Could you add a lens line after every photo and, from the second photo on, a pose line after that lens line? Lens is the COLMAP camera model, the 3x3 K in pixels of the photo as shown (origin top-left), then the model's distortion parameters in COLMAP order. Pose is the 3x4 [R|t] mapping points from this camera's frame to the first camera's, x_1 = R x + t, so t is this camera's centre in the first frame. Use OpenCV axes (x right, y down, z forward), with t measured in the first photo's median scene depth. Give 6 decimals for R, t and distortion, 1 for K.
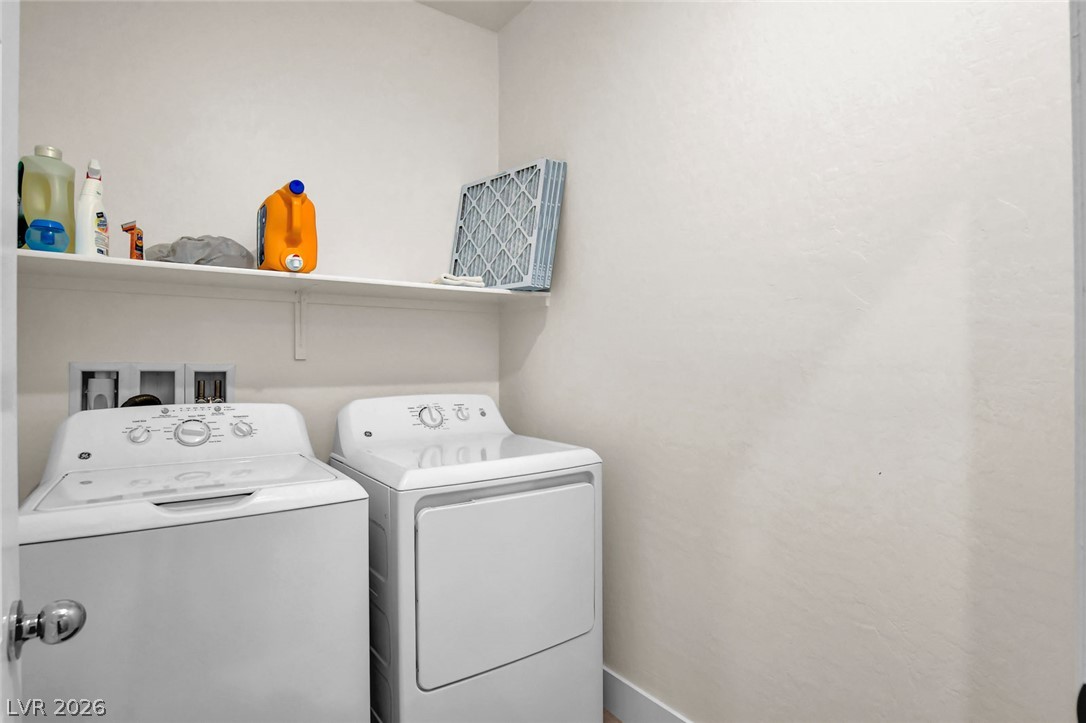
lens RADIAL K [[552.7, 0, 547.4], [0, 552.7, 354.5], [0, 0, 1]] dist [-0.021484, 0.002562]
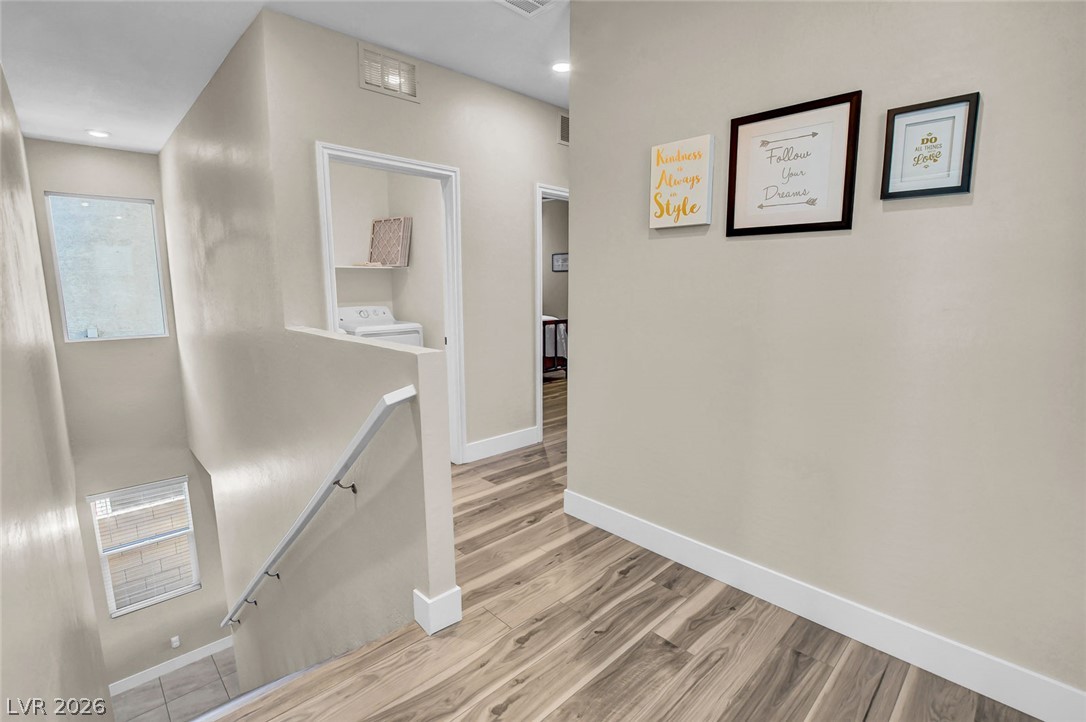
lens RADIAL K [[499.7, 0, 534.1], [0, 499.7, 358.0], [0, 0, 1]] dist [-0.029590, 0.004668]
pose [[0.992423, -0.016494, 0.121760, 0.388861], [-0.003465, 0.986798, 0.161917, -0.090643], [-0.122823, -0.161112, 0.979264, -1.882061]]
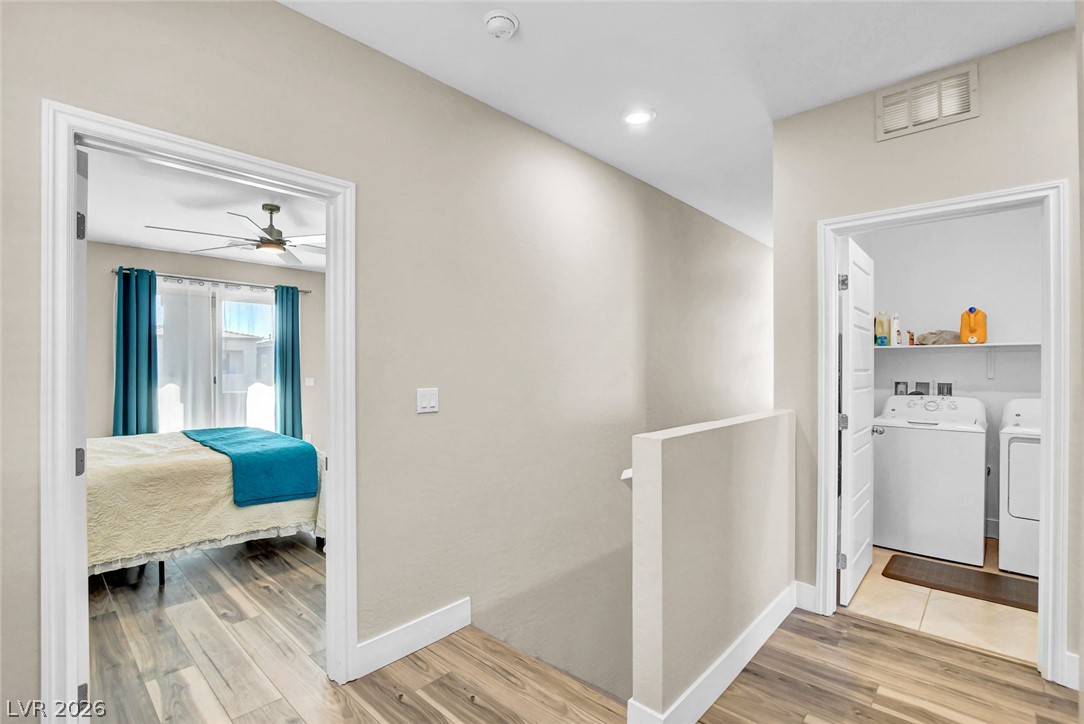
lens RADIAL K [[489.2, 0, 546.9], [0, 489.2, 371.1], [0, 0, 1]] dist [-0.031142, 0.004646]
pose [[0.183519, 0.013154, -0.982928, 1.241765], [0.017014, 0.999718, 0.016556, -0.094544], [0.982869, -0.019762, 0.183243, -1.207605]]
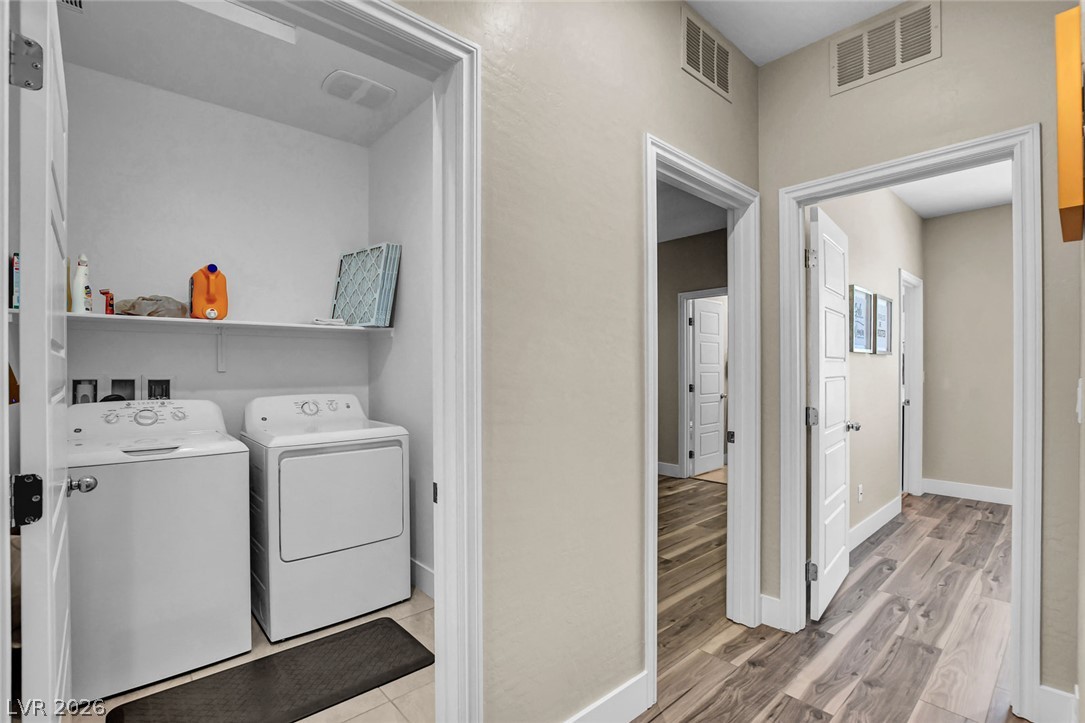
lens RADIAL K [[489.7, 0, 542.6], [0, 489.7, 363.2], [0, 0, 1]] dist [-0.031142, 0.004646]
pose [[0.994845, 0.001791, 0.101392, 0.365905], [-0.002317, 0.999984, 0.005076, -0.028166], [-0.101381, -0.005284, 0.994834, -0.519024]]
